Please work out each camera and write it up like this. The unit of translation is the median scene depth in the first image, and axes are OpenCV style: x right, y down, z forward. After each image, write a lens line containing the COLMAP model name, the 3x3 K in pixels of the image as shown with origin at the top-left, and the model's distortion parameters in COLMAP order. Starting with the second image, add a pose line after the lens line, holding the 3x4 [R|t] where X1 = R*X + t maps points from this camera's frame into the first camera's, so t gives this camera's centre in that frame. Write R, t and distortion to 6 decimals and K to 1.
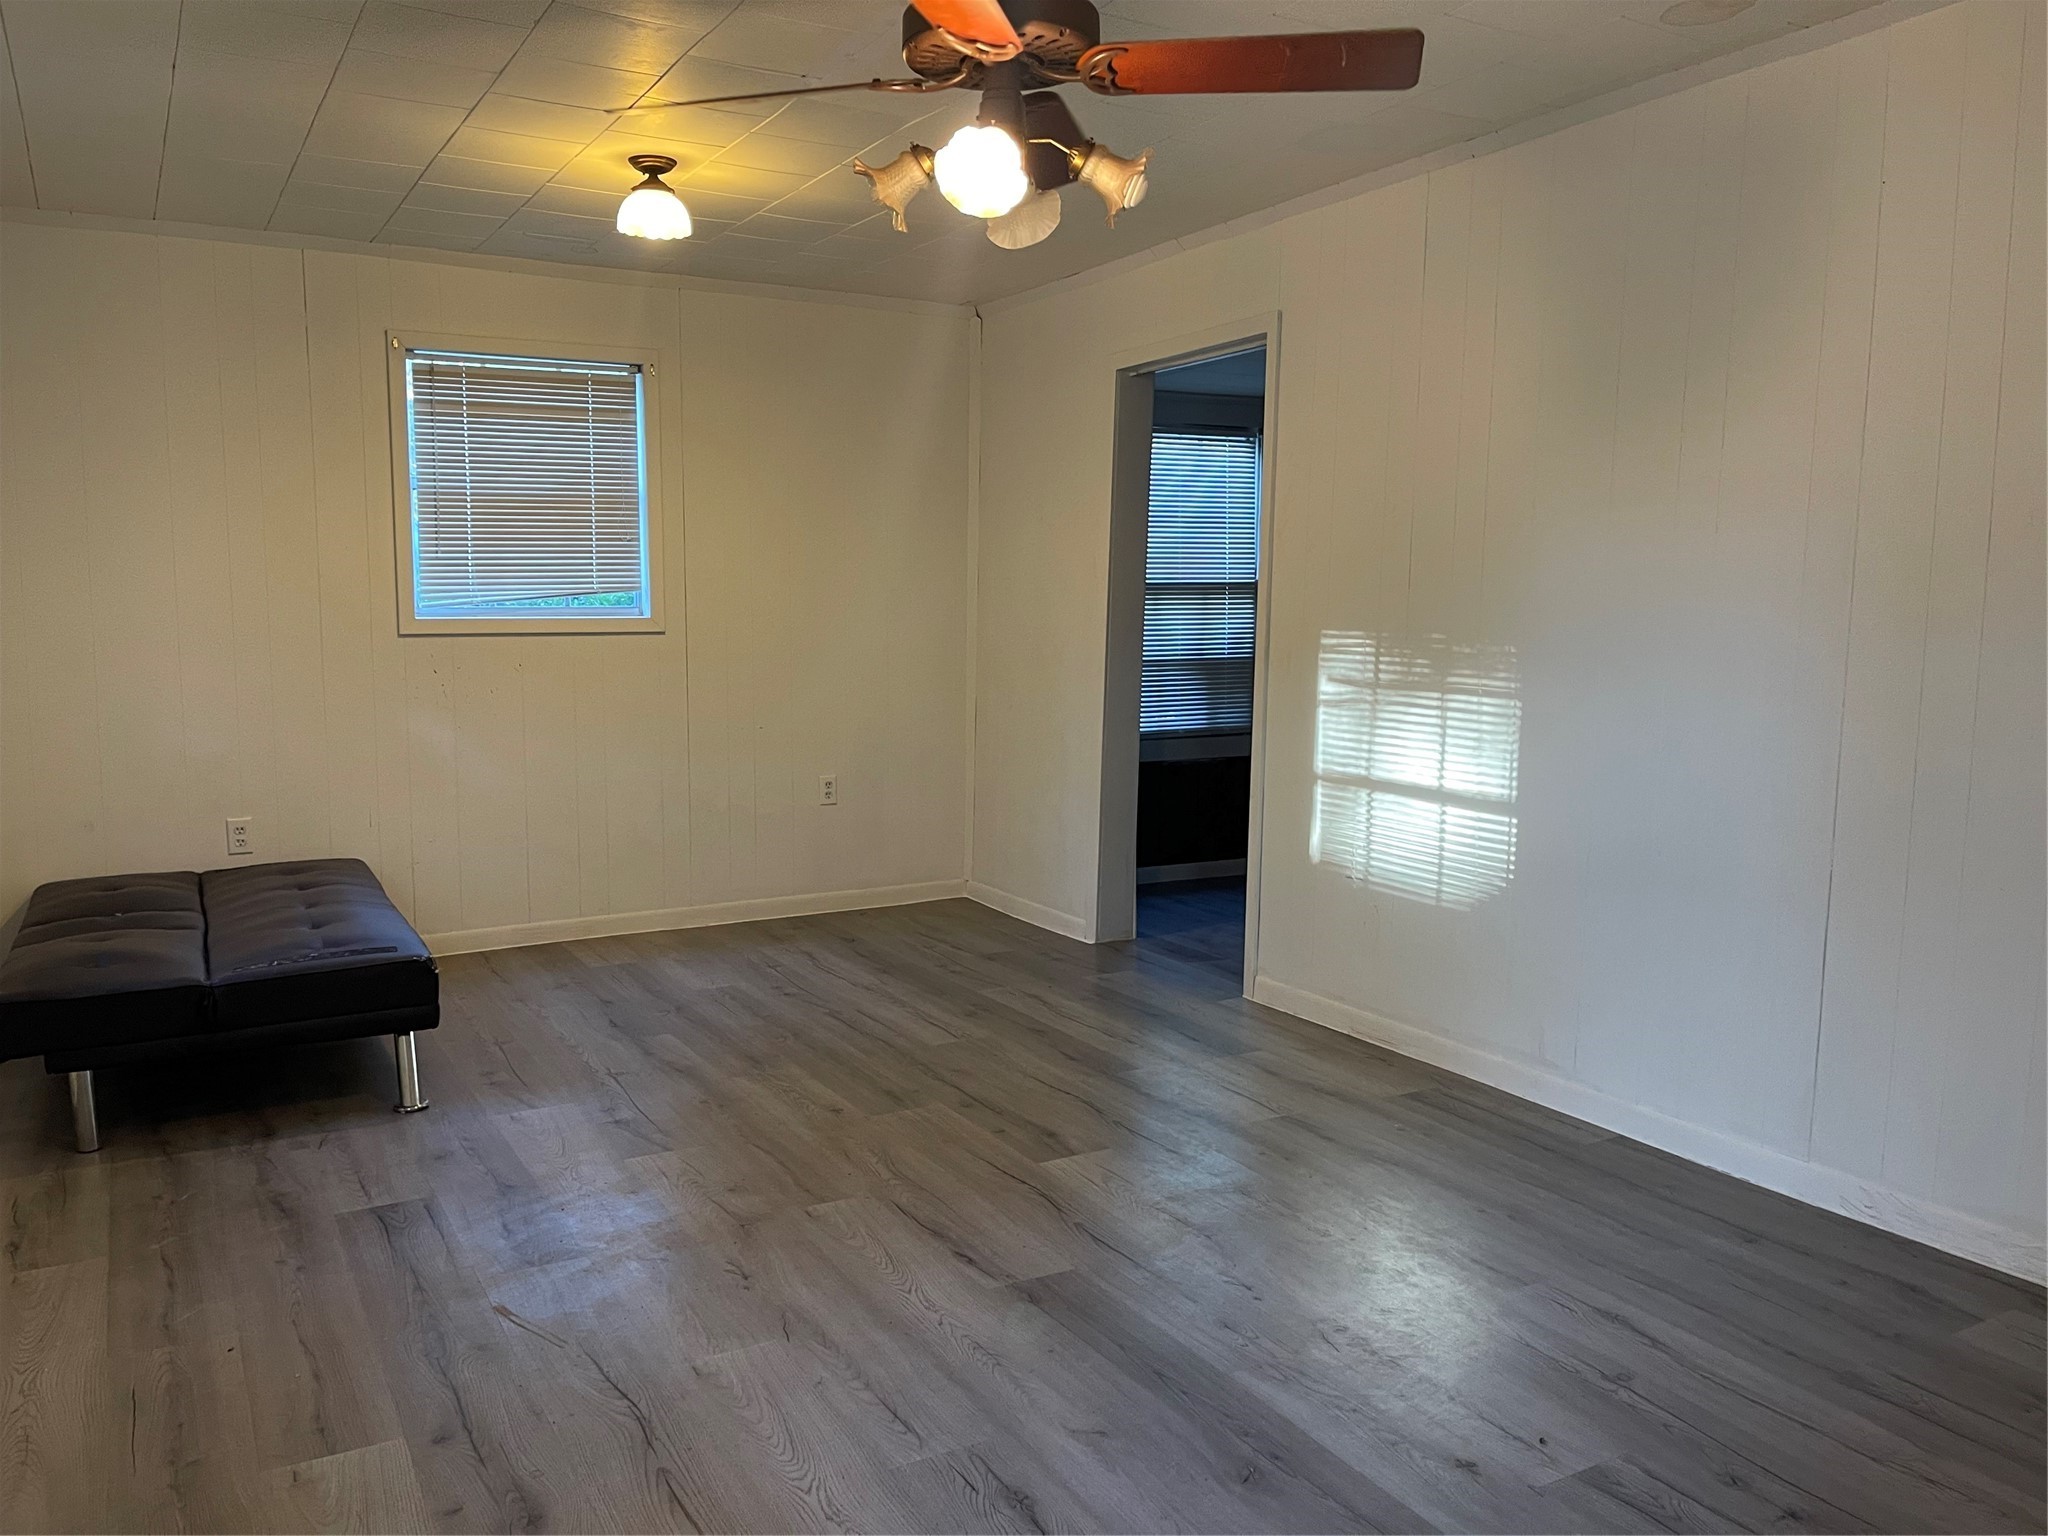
lens RADIAL K [[1557.0, 0, 1008.9], [0, 1557.0, 753.8], [0, 0, 1]] dist [0.070646, -0.091176]
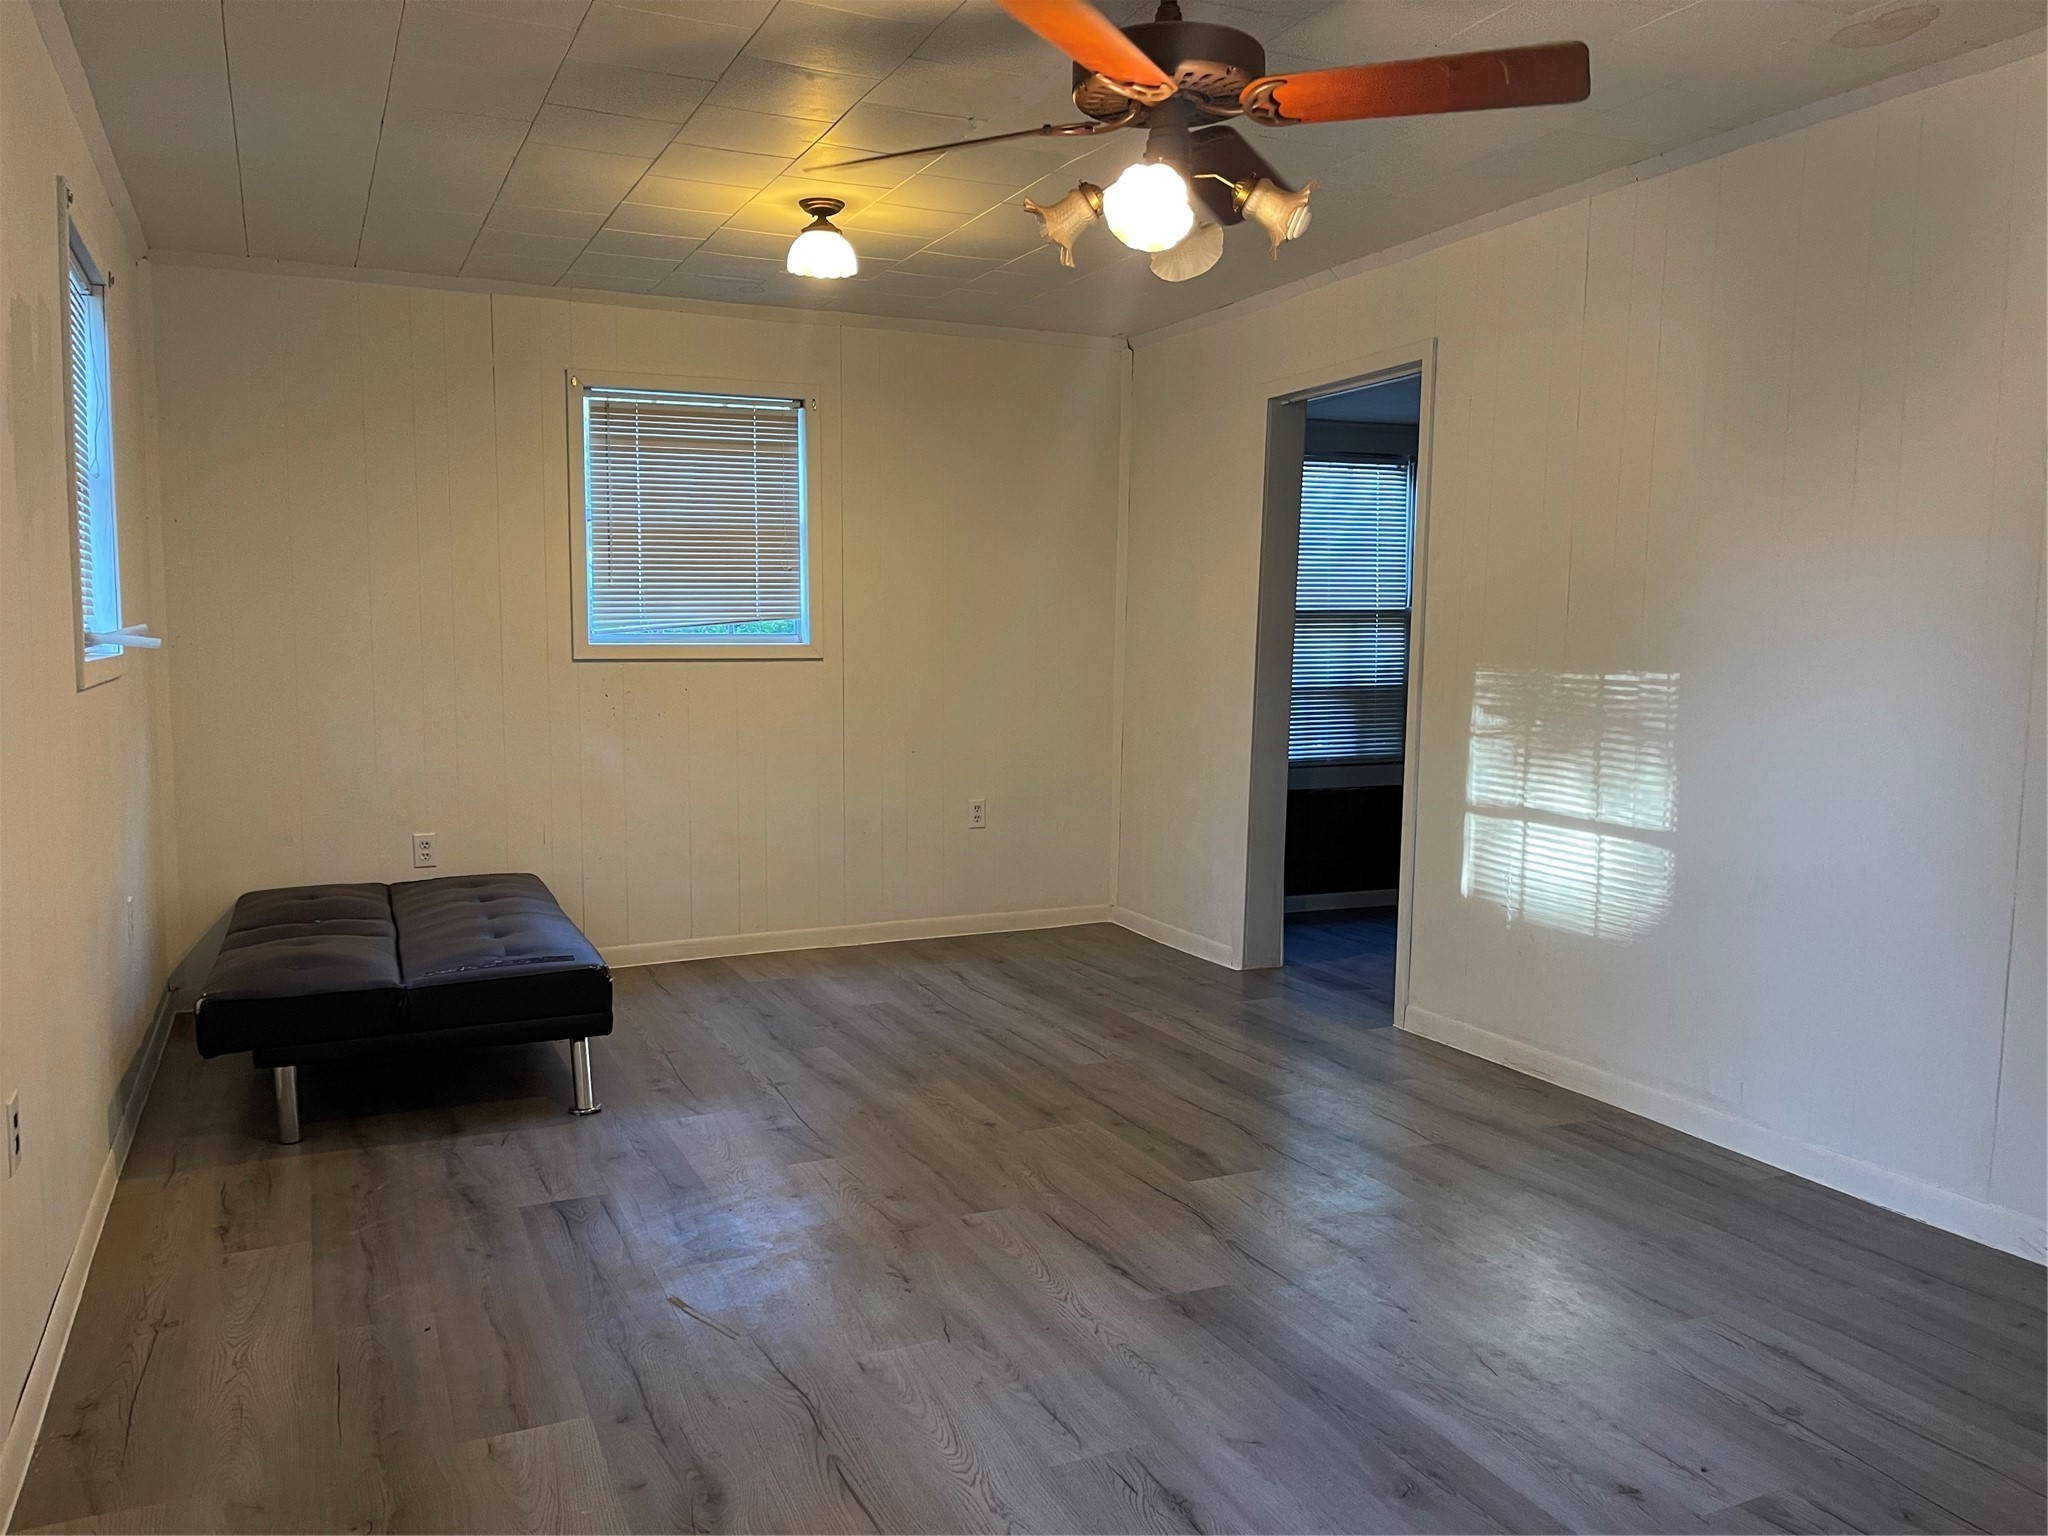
lens RADIAL K [[1557.0, 0, 1018.4], [0, 1557.0, 764.7], [0, 0, 1]] dist [0.070646, -0.091176]
pose [[0.996597, 0.008821, -0.081961, -0.010123], [-0.009853, 0.999877, -0.012194, 0.005433], [0.081843, 0.012960, 0.996561, -0.018778]]
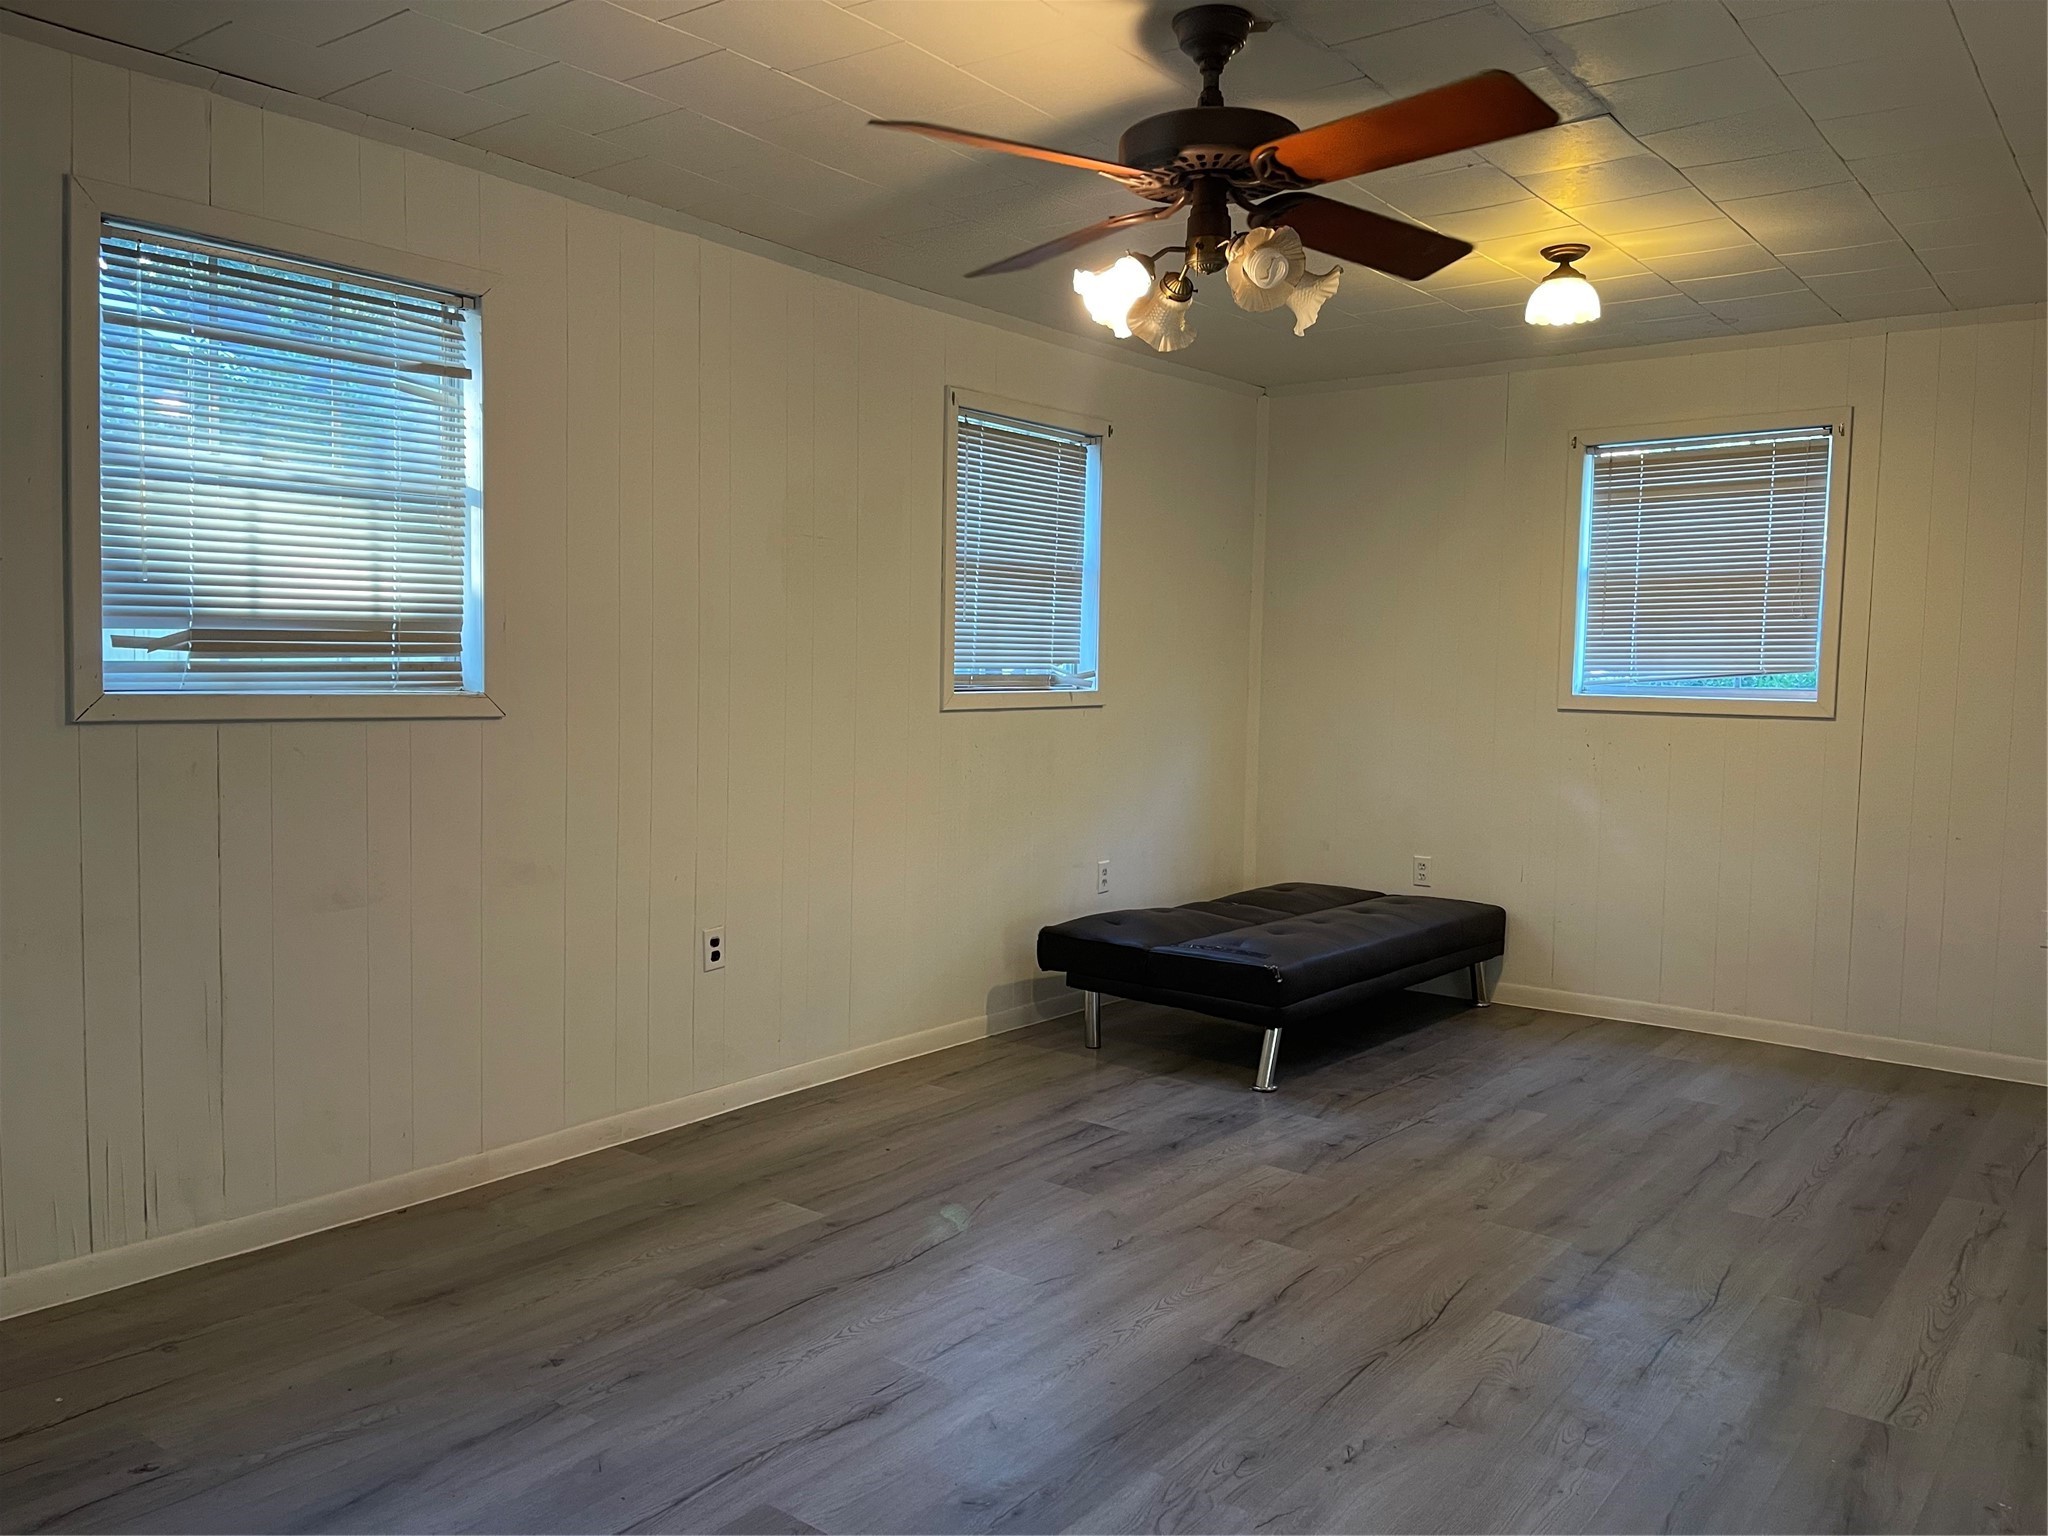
lens RADIAL K [[1557.0, 0, 1026.9], [0, 1557.0, 754.1], [0, 0, 1]] dist [0.070646, -0.091176]
pose [[0.382439, 0.064417, -0.921733, 0.666680], [-0.110729, 0.993573, 0.023495, -0.041631], [0.917322, 0.093077, 0.387113, 0.347206]]
